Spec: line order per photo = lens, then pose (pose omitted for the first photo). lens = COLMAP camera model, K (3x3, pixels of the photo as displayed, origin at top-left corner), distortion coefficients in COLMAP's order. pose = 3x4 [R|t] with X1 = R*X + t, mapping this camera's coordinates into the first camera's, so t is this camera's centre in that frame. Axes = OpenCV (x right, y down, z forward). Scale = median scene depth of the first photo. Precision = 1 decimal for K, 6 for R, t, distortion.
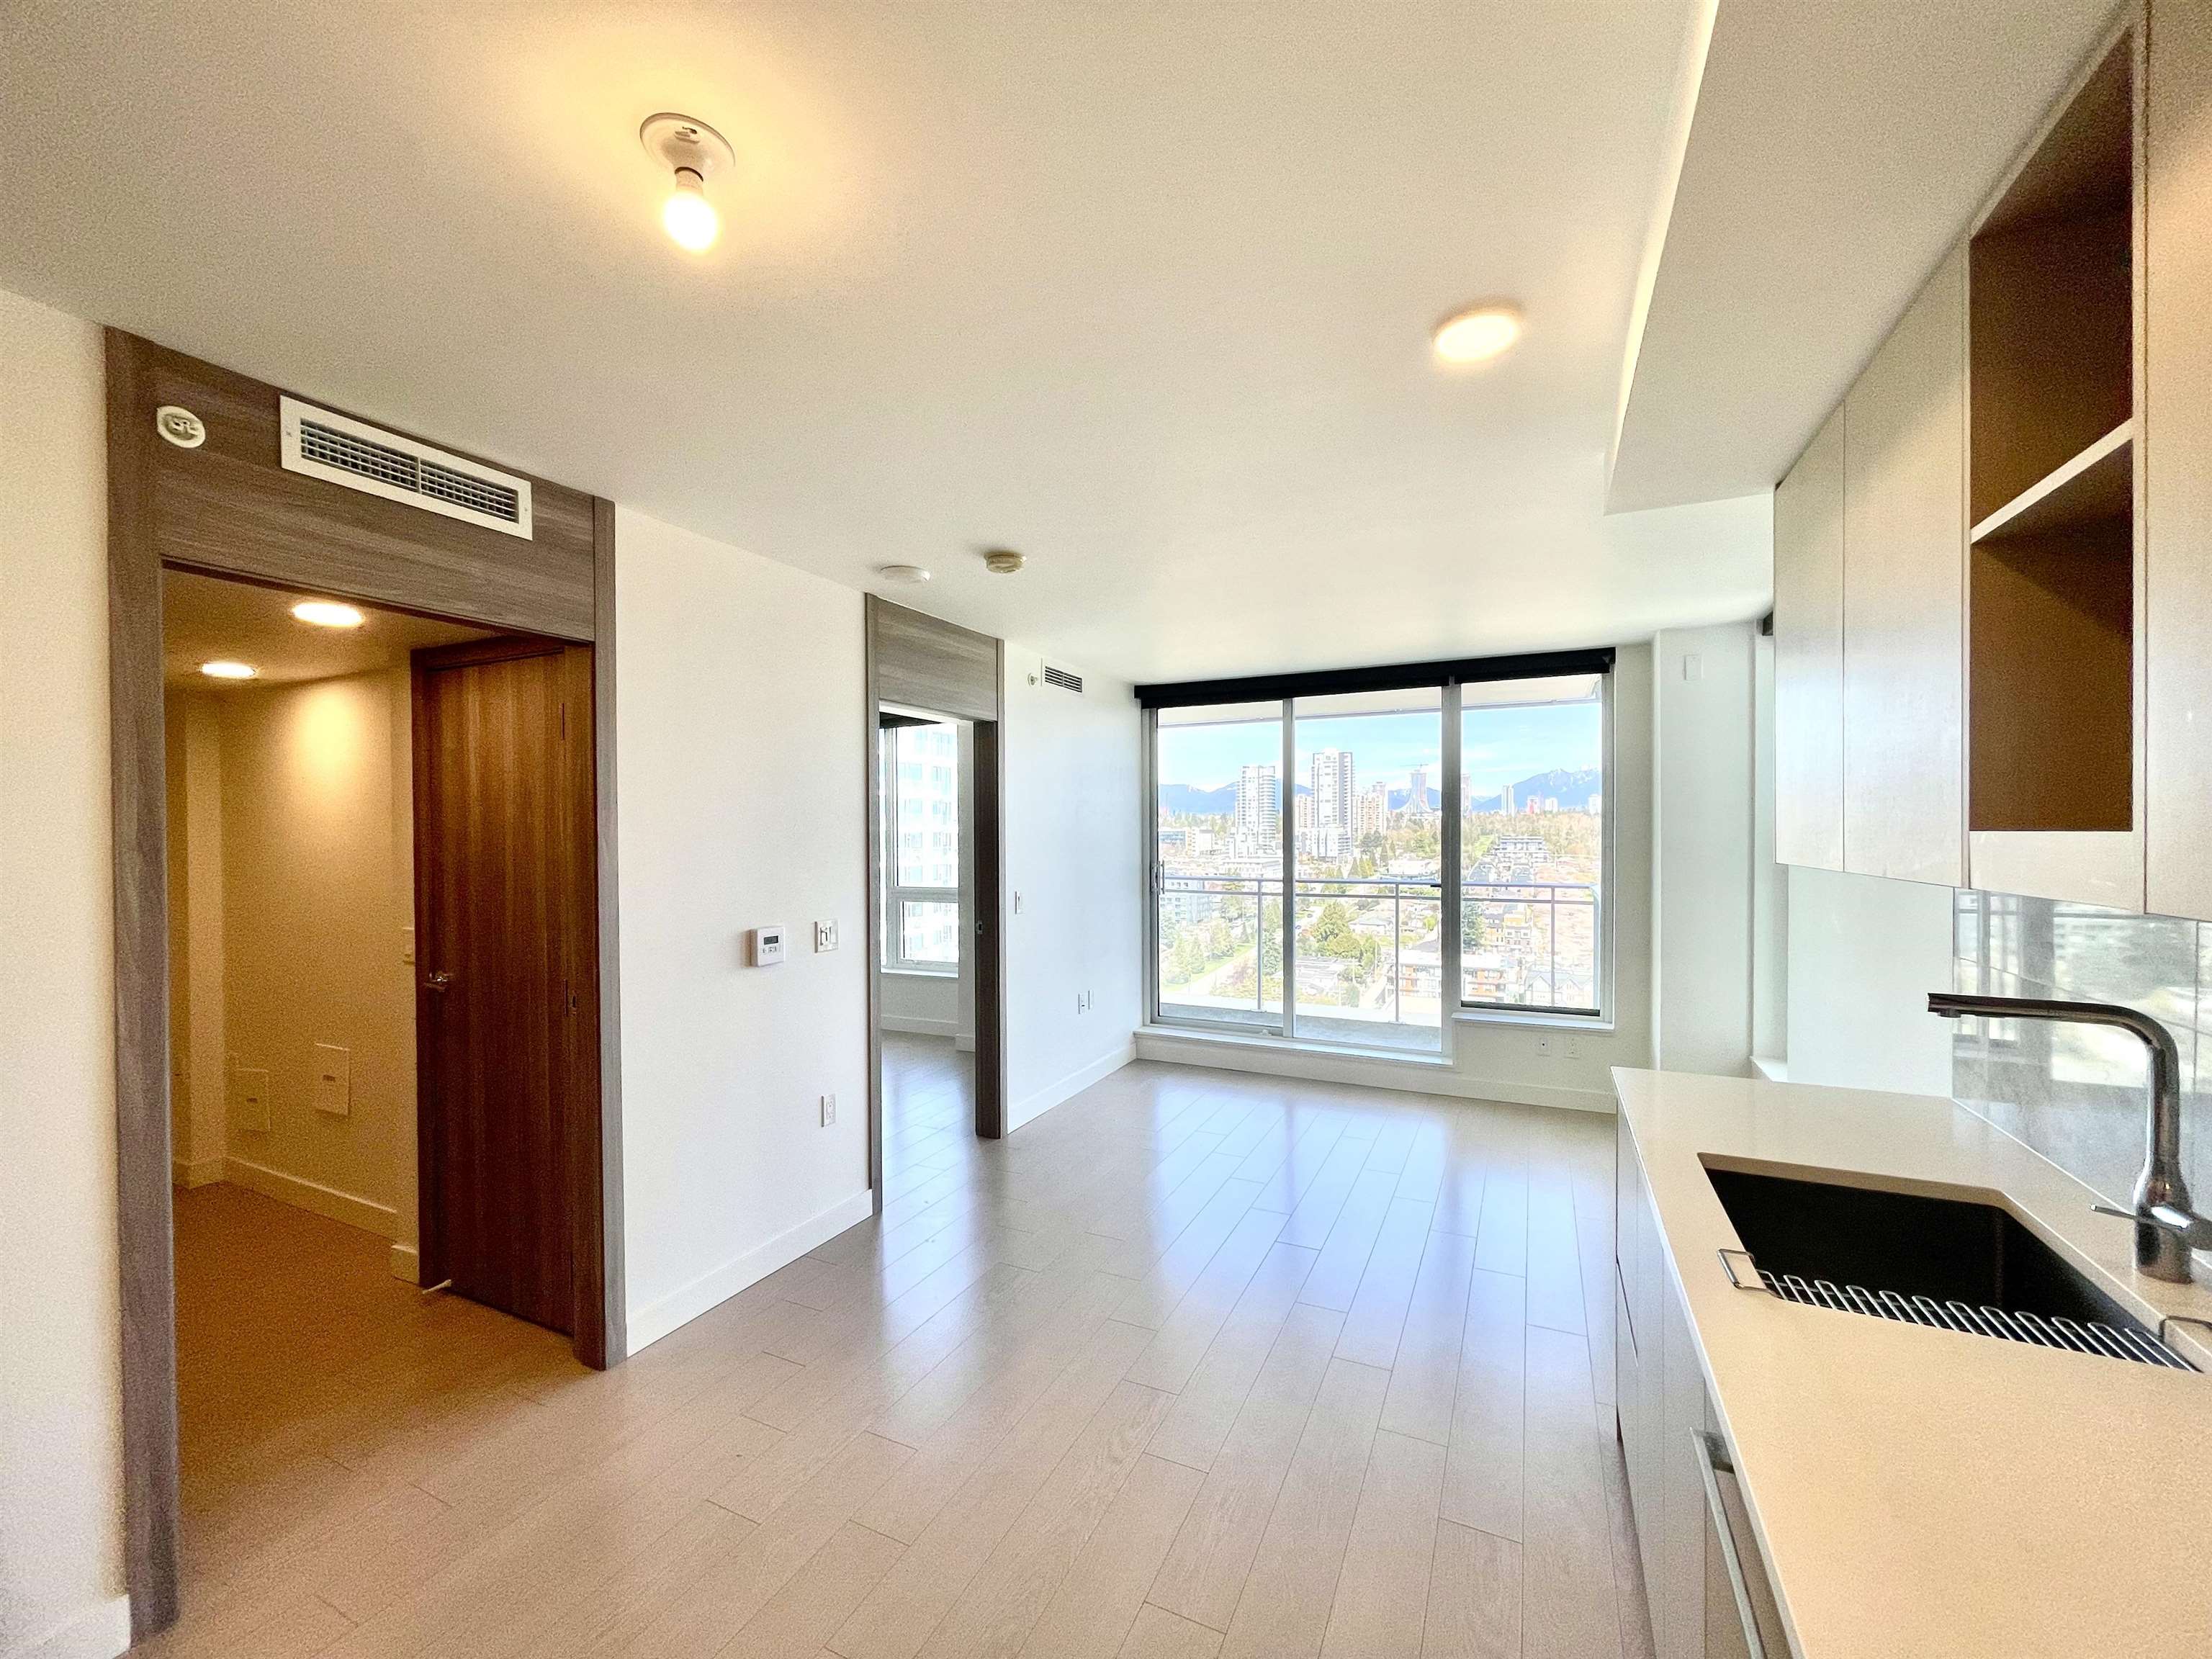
lens RADIAL K [[892.9, 0, 1103.9], [0, 892.9, 838.9], [0, 0, 1]] dist [-0.002834, -0.000473]
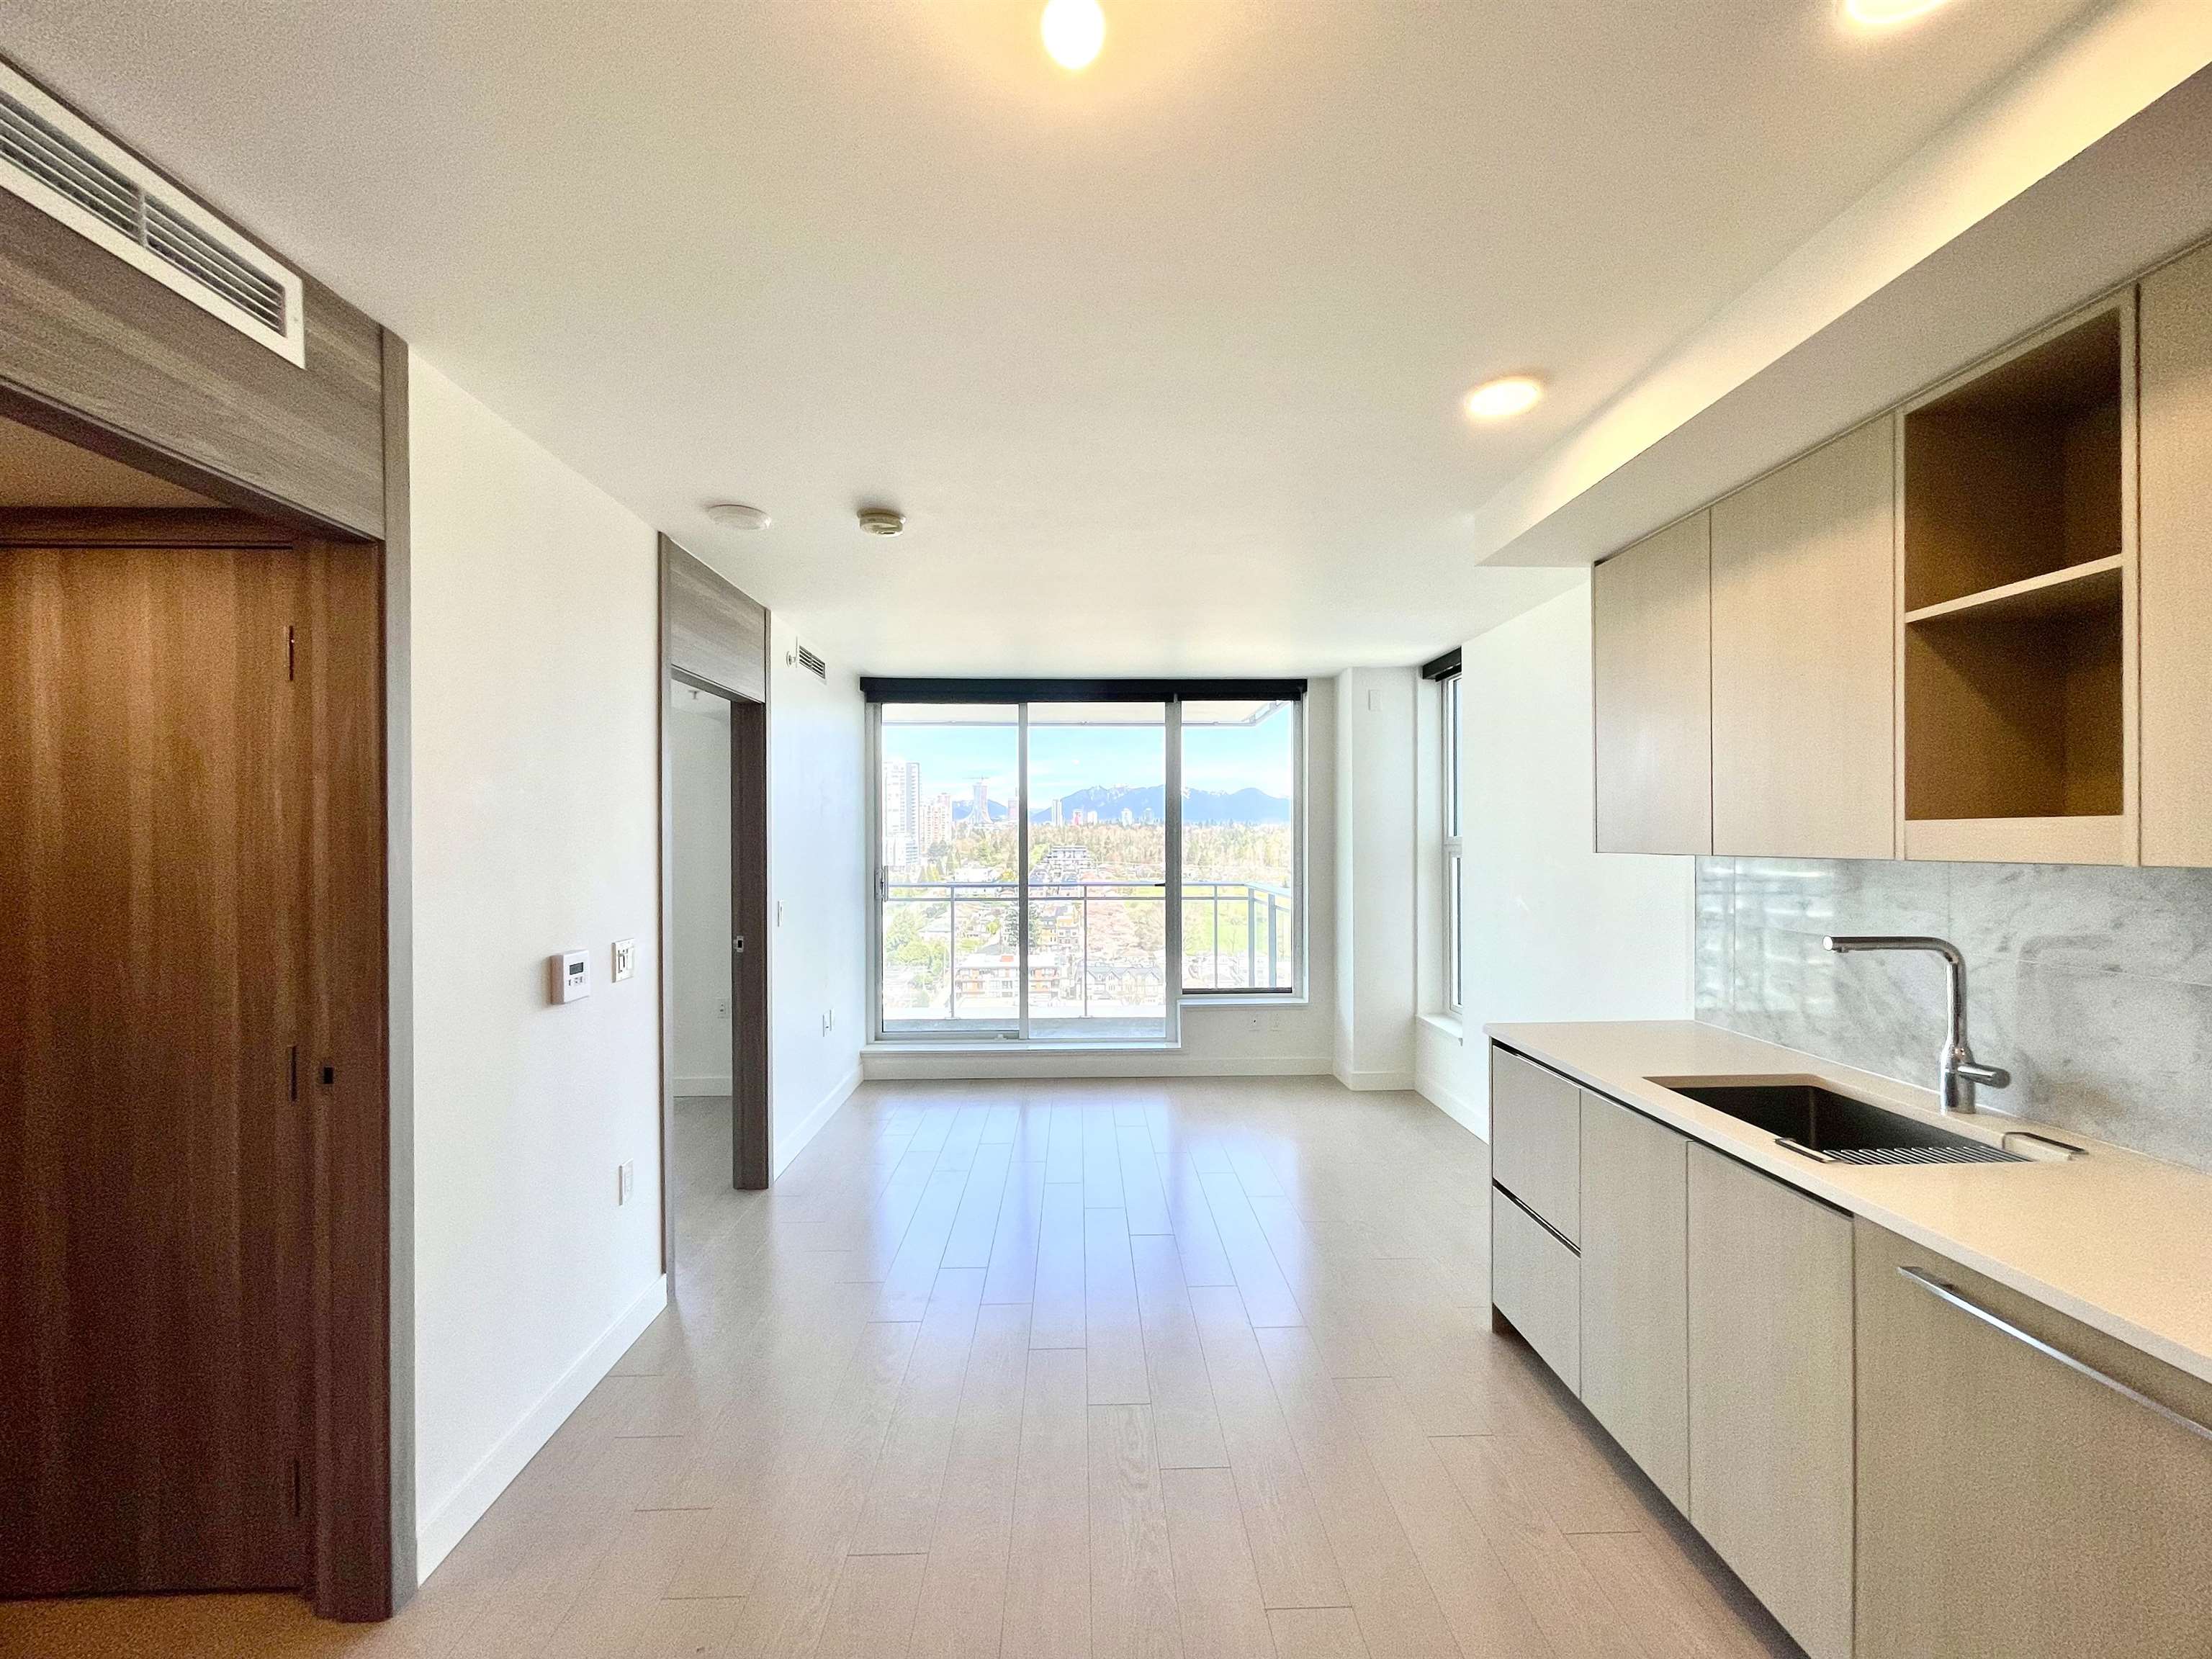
lens RADIAL K [[888.7, 0, 1104.8], [0, 888.7, 840.3], [0, 0, 1]] dist [-0.002549, -0.000032]
pose [[0.887134, 0.001150, 0.461511, -0.213345], [0.003014, 0.999961, -0.008287, 0.007977], [-0.461503, 0.008743, 0.887096, 0.080881]]
